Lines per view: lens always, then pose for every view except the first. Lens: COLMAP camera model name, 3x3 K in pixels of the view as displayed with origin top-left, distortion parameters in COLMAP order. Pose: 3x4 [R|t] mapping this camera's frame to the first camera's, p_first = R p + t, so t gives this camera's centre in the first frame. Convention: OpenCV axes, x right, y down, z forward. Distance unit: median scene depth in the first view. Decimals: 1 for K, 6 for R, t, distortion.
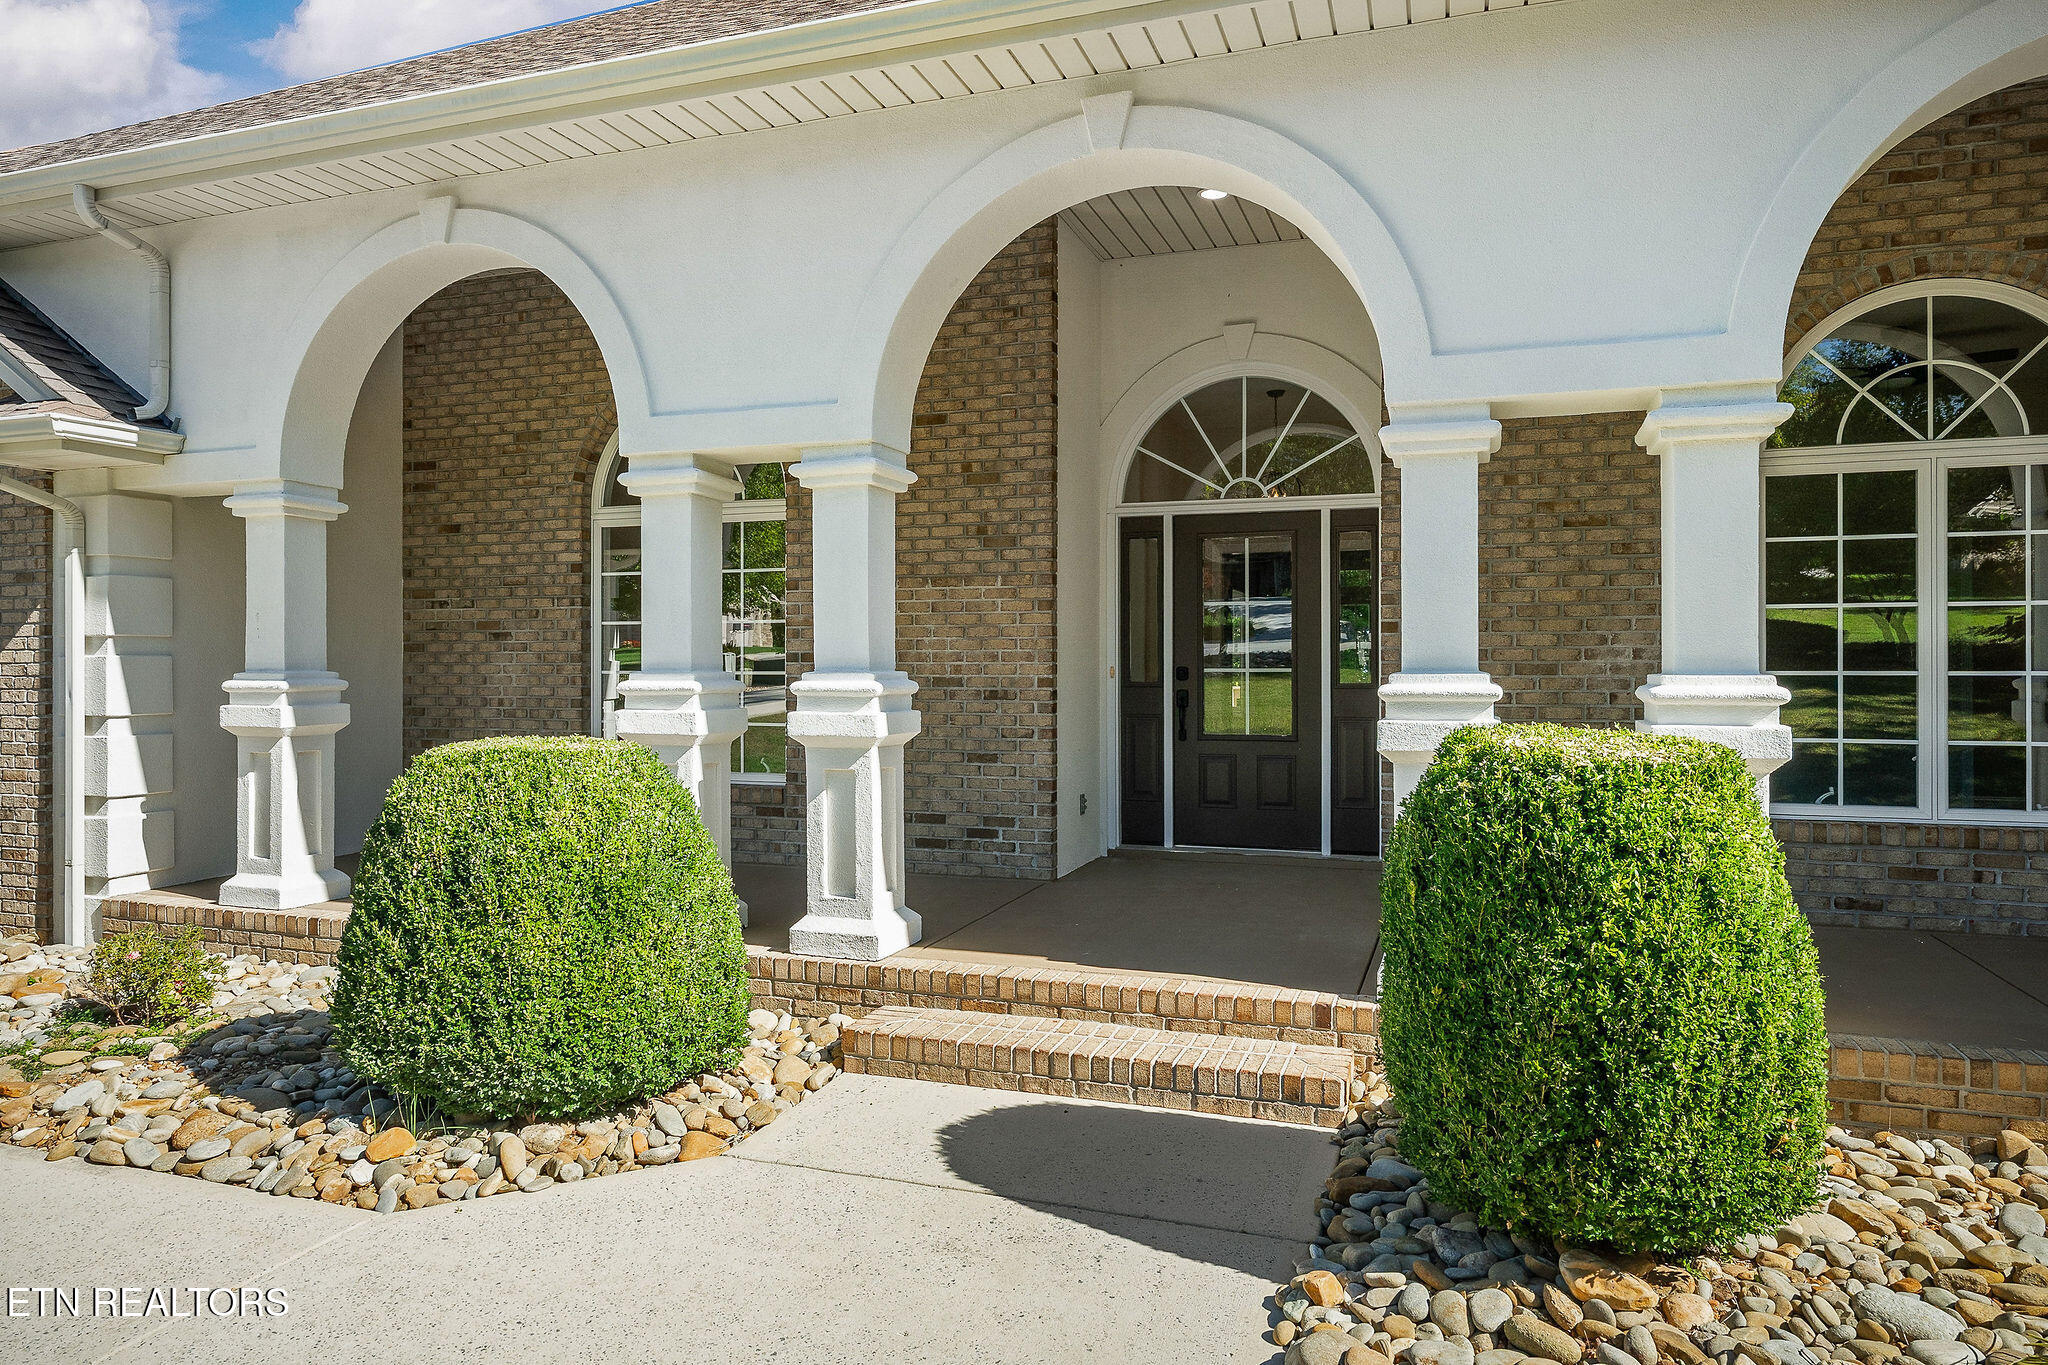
lens RADIAL K [[1254.8, 0, 1035.3], [0, 1254.8, 673.6], [0, 0, 1]] dist [0.000862, -0.000729]
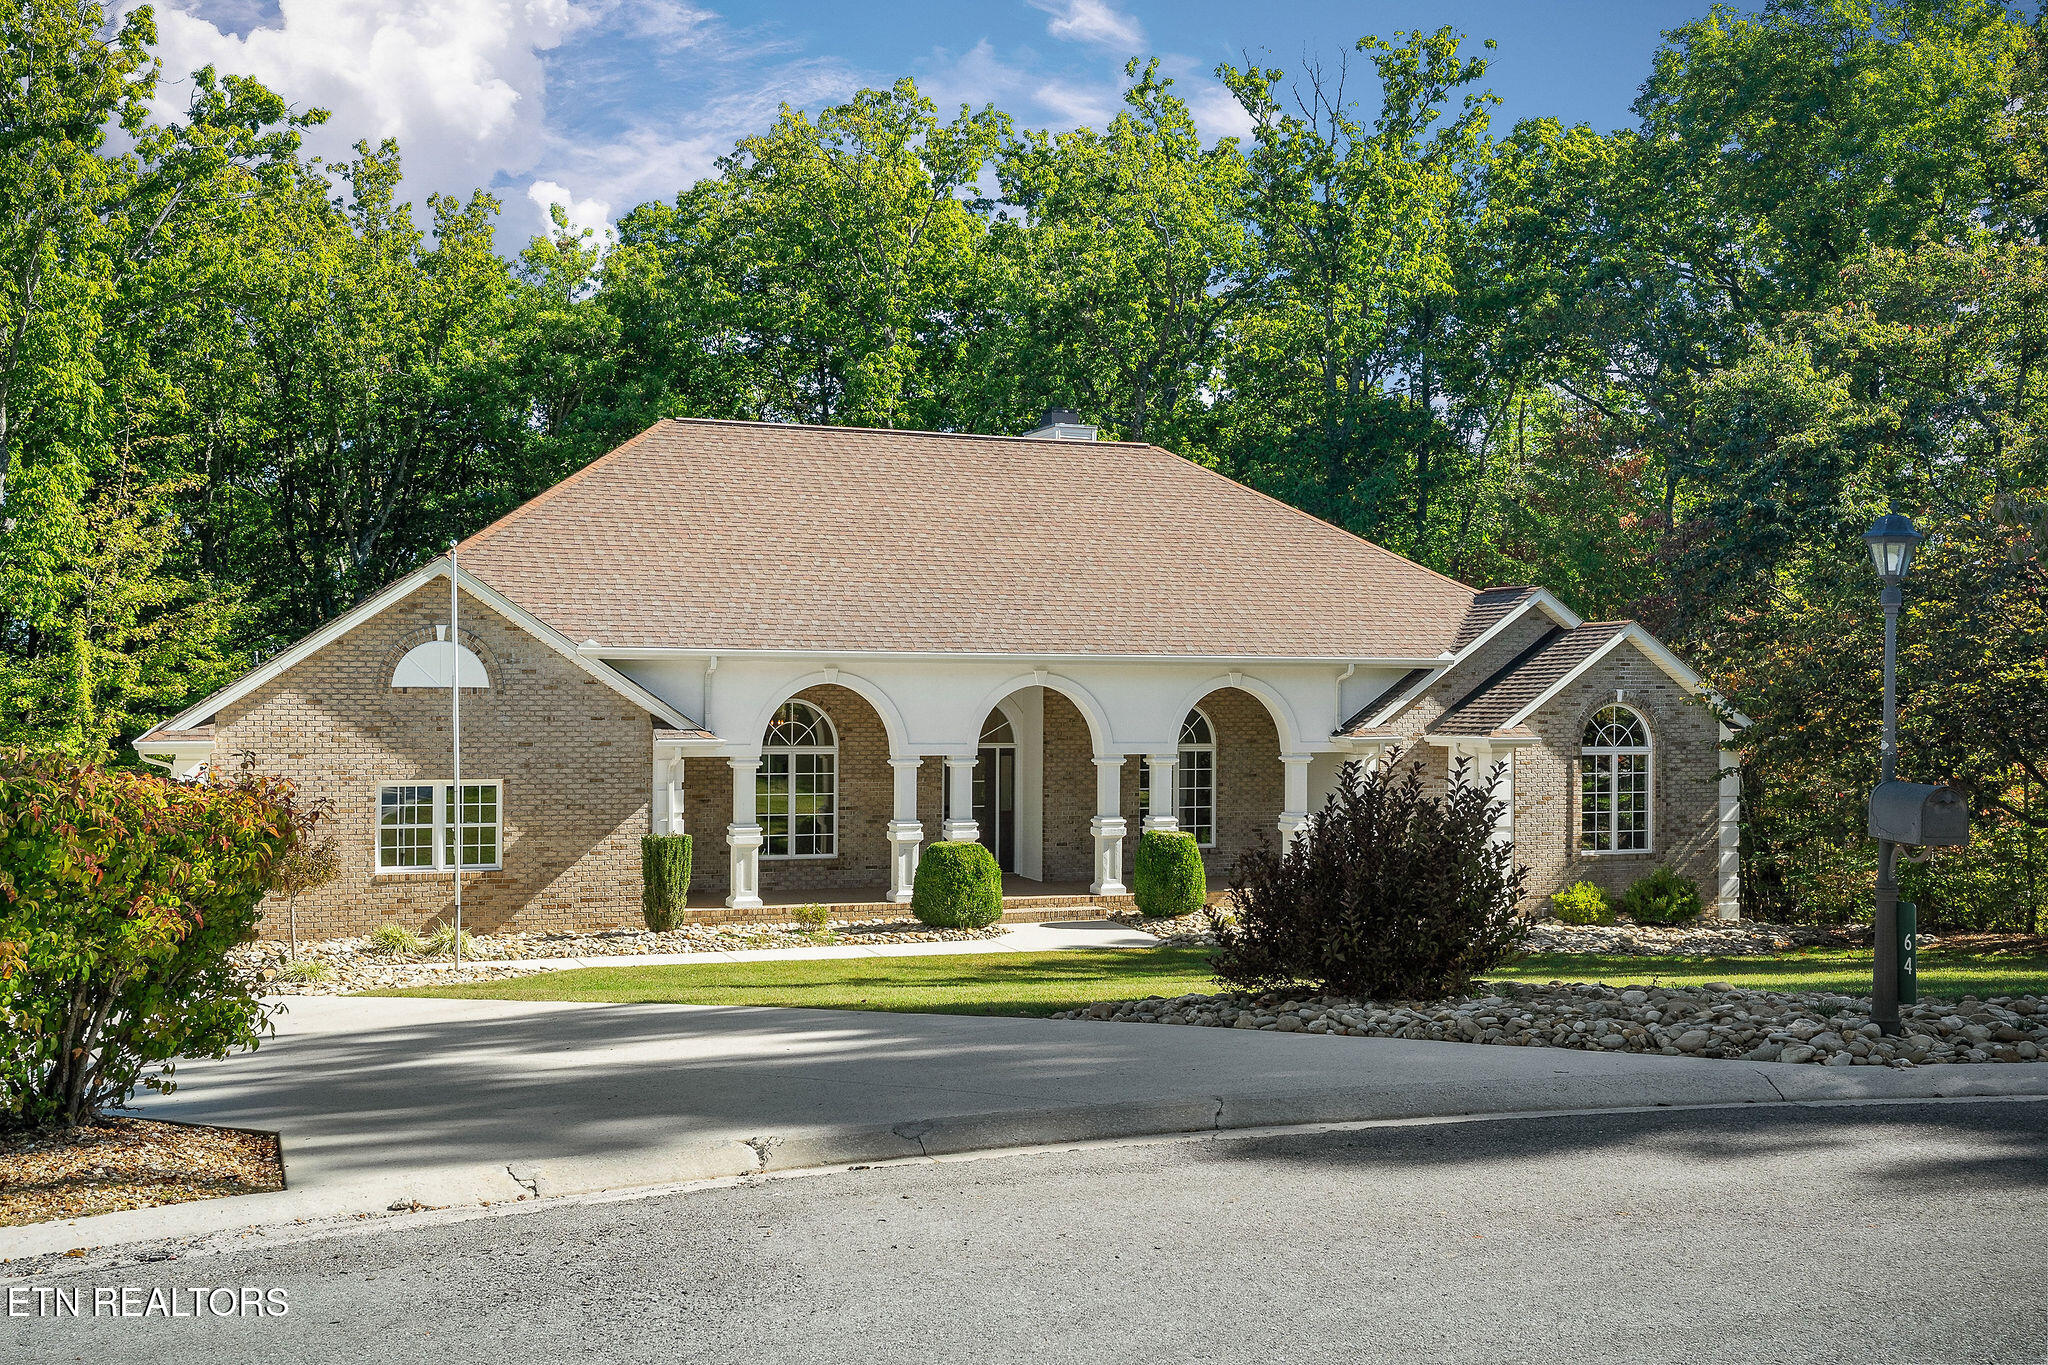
lens RADIAL K [[1967.2, 0, 1023.8], [0, 1967.2, 691.4], [0, 0, 1]] dist [-0.011649, 0.000000]
pose [[0.756972, 0.002369, 0.653443, -3.628074], [-0.005775, 0.999979, 0.003065, -0.378384], [-0.653422, -0.006094, 0.756969, -3.277859]]
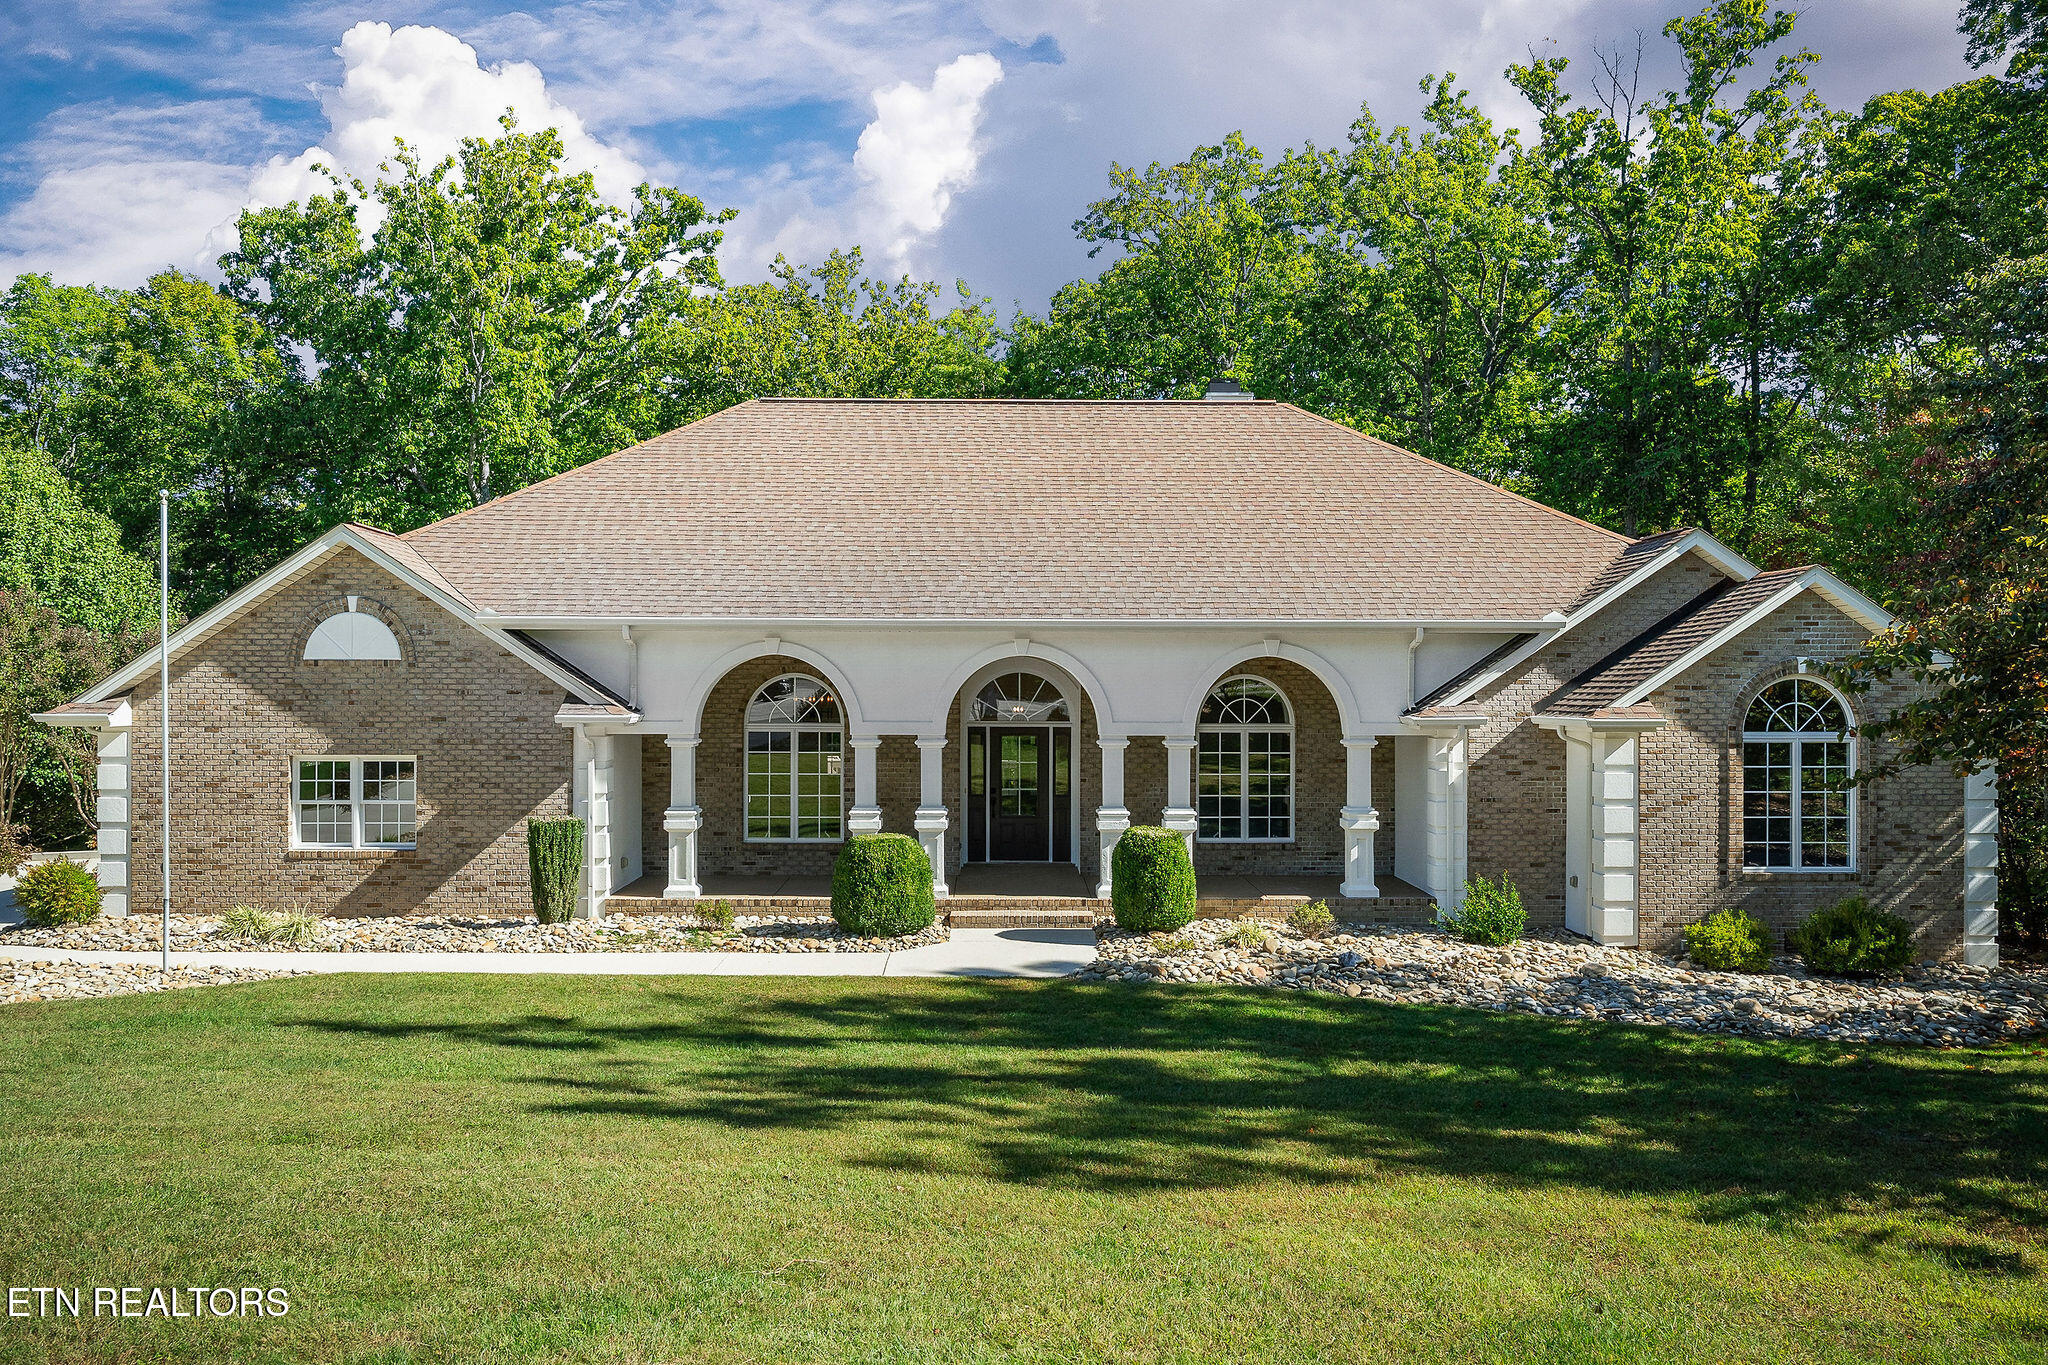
lens RADIAL K [[1424.5, 0, 1022.6], [0, 1424.5, 674.5], [0, 0, 1]] dist [-0.007476, 0.003370]
pose [[0.939238, 0.003151, 0.343253, -1.156372], [-0.001835, 0.999990, -0.004159, -0.317338], [-0.343263, 0.003277, 0.939234, -2.403589]]
